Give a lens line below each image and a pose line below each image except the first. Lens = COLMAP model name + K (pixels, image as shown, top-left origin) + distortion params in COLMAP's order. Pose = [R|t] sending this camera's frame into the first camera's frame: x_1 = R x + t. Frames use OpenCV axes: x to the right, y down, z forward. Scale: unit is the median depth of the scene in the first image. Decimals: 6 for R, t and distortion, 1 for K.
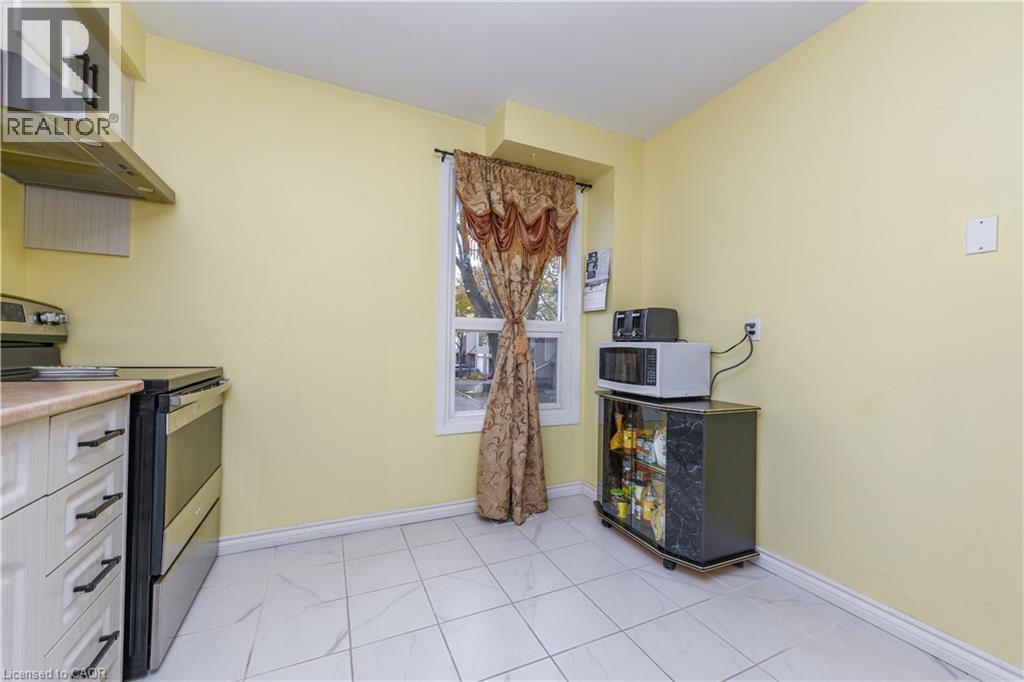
lens RADIAL K [[392.6, 0, 511.1], [0, 392.6, 346.2], [0, 0, 1]] dist [-0.000126, -0.000136]
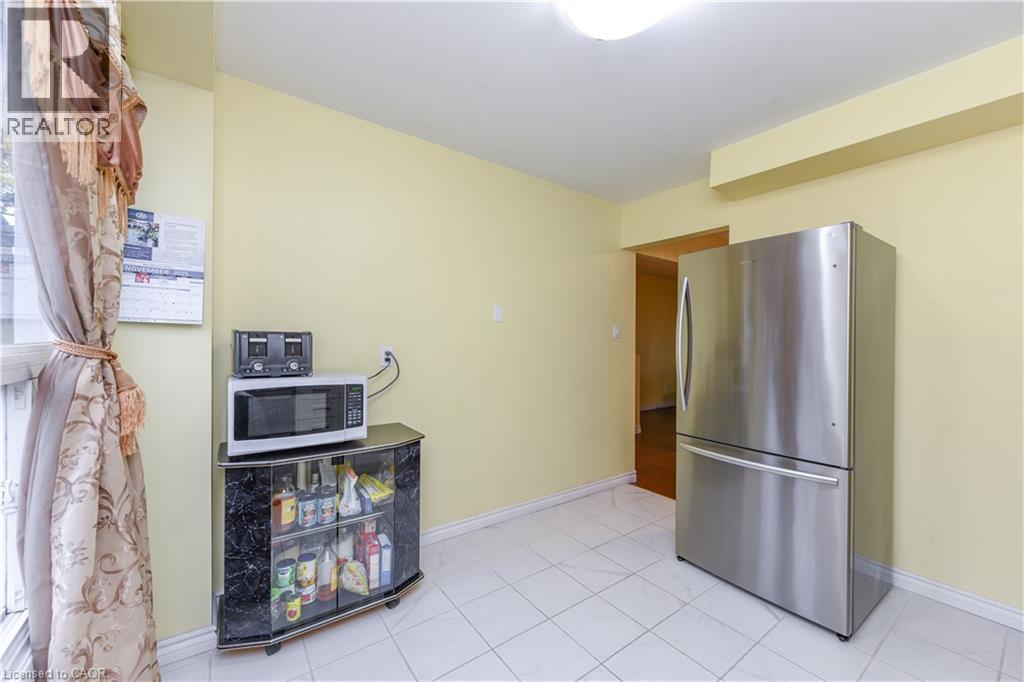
lens RADIAL K [[397.2, 0, 512.0], [0, 397.2, 341.0], [0, 0, 1]] dist [-0.000154, -0.000168]
pose [[-0.196520, -0.024160, 0.980202, -0.485828], [-0.016748, 0.999633, 0.021281, -0.098266], [-0.980357, -0.012234, -0.196852, 0.720342]]
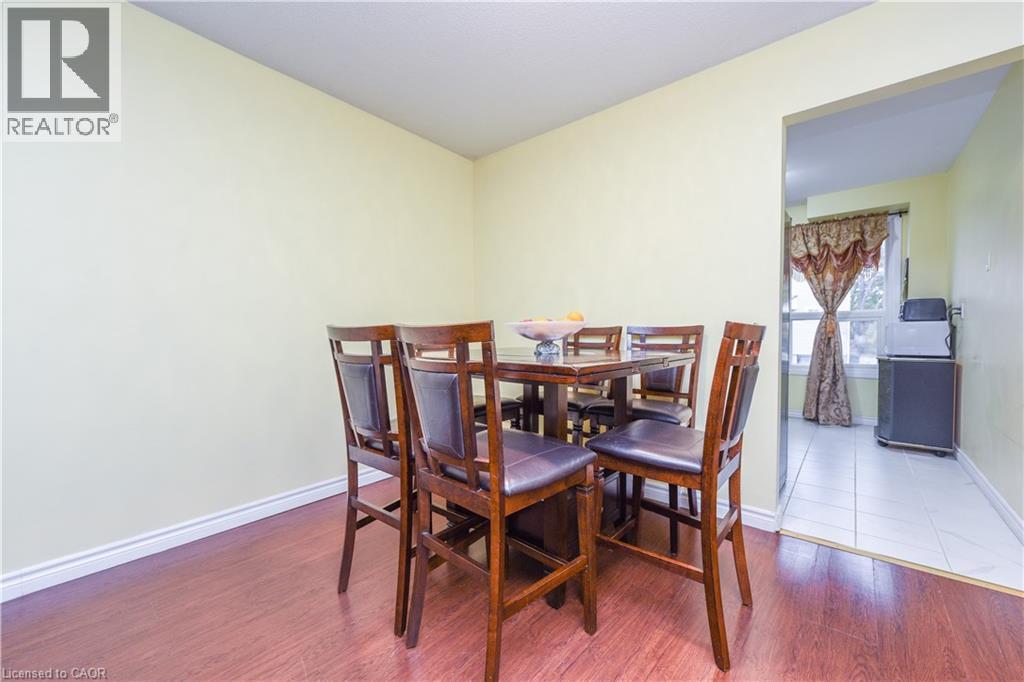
lens RADIAL K [[397.2, 0, 512.0], [0, 397.2, 341.0], [0, 0, 1]] dist [-0.000154, -0.000168]
pose [[0.413505, -0.000435, -0.910502, 1.059175], [0.010405, 0.999937, 0.004248, 0.039680], [0.910442, -0.011230, 0.413484, -1.020806]]
